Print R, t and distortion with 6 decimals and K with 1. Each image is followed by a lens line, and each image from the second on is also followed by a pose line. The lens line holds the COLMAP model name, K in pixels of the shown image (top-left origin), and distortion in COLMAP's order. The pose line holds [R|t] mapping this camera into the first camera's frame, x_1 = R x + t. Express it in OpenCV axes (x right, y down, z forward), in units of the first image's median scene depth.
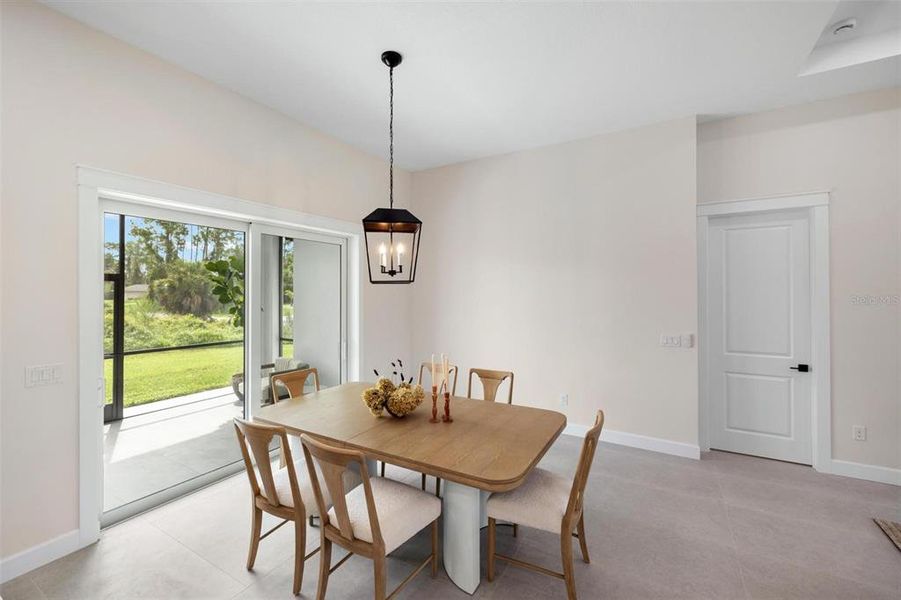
lens RADIAL K [[377.4, 0, 449.2], [0, 377.4, 291.8], [0, 0, 1]] dist [-0.000403, -0.000048]
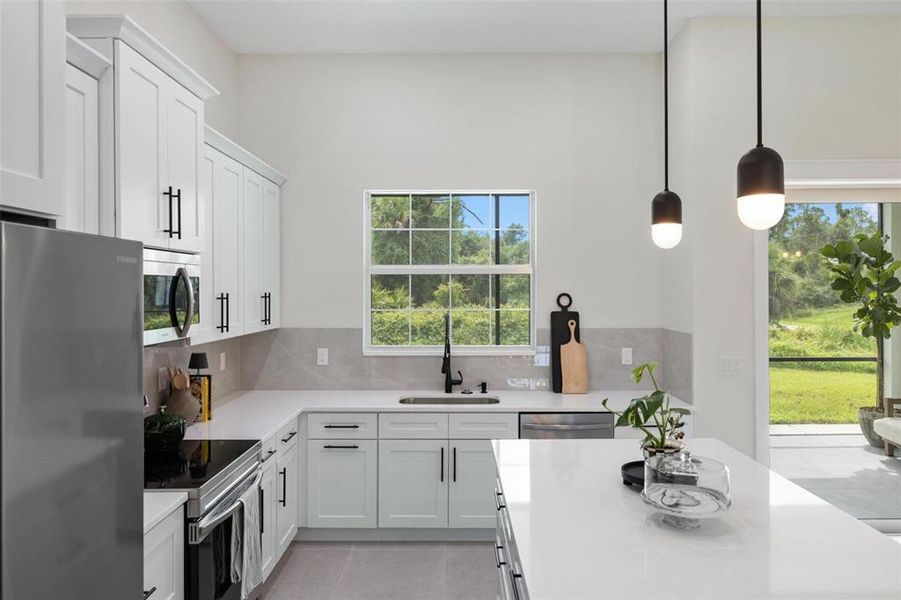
lens RADIAL K [[607.1, 0, 455.7], [0, 607.1, 291.8], [0, 0, 1]] dist [-0.000940, -0.000077]
pose [[0.512659, 0.000056, -0.858592, -0.004315], [0.009047, 0.999944, 0.005468, -0.003272], [0.858545, -0.010571, 0.512630, -0.374184]]
